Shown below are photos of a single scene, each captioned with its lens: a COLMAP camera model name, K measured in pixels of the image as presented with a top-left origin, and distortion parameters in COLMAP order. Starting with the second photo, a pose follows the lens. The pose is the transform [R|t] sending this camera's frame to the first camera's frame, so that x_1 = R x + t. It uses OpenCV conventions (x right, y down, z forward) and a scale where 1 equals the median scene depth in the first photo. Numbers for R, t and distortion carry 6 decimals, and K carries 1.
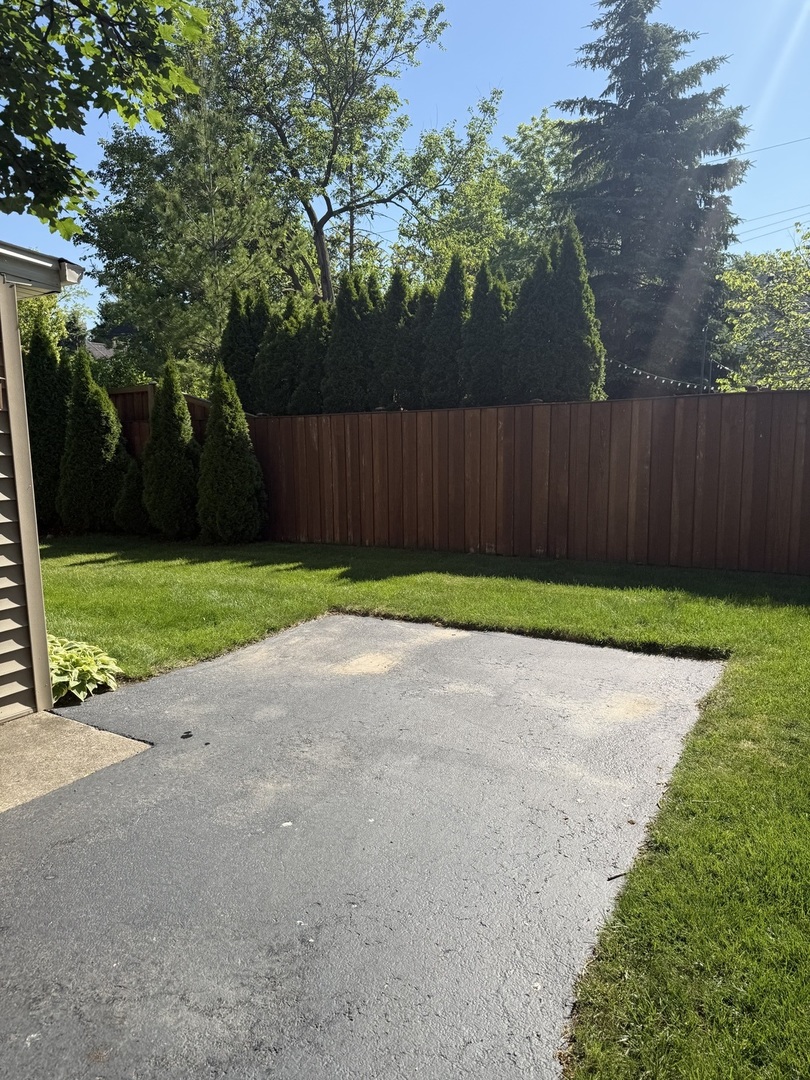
lens RADIAL K [[618.3, 0, 405.0], [0, 618.3, 540.0], [0, 0, 1]] dist [0.002832, -0.001103]
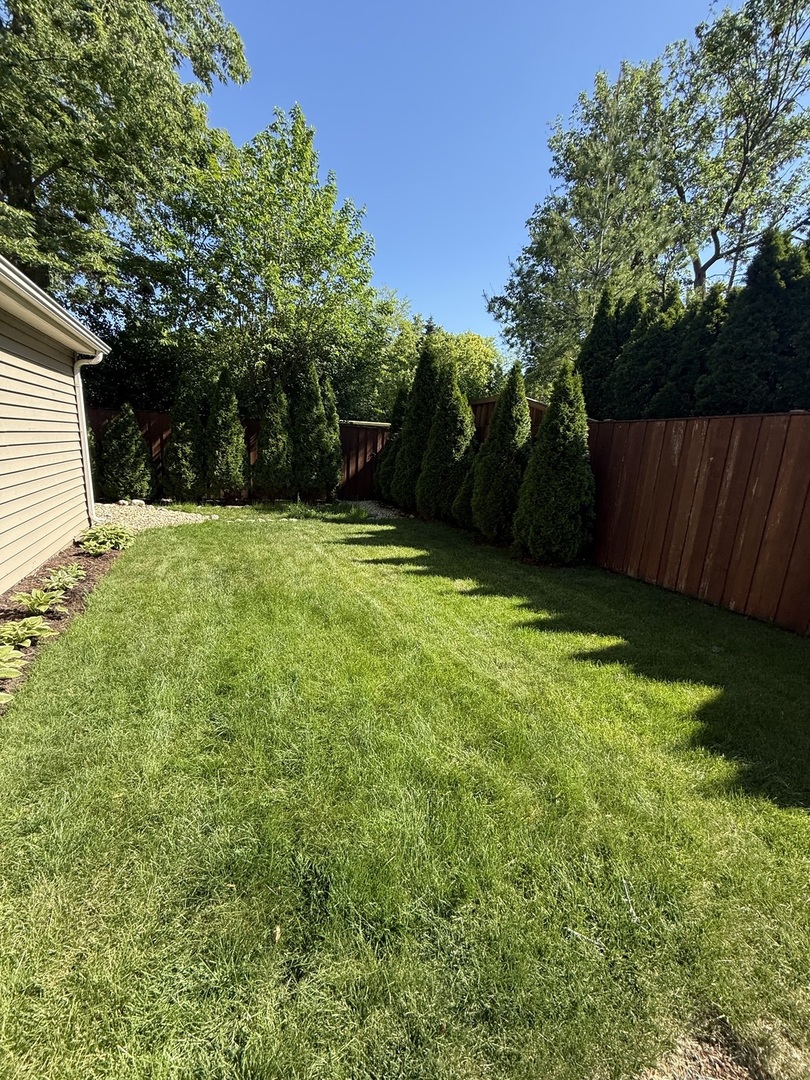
lens RADIAL K [[433.7, 0, 405.0], [0, 433.7, 540.0], [0, 0, 1]] dist [0.000354, -0.000160]
pose [[0.788087, 0.185640, -0.586904, -0.069886], [-0.162335, 0.982367, 0.092746, -0.047381], [0.593773, 0.022183, 0.804327, 0.349669]]
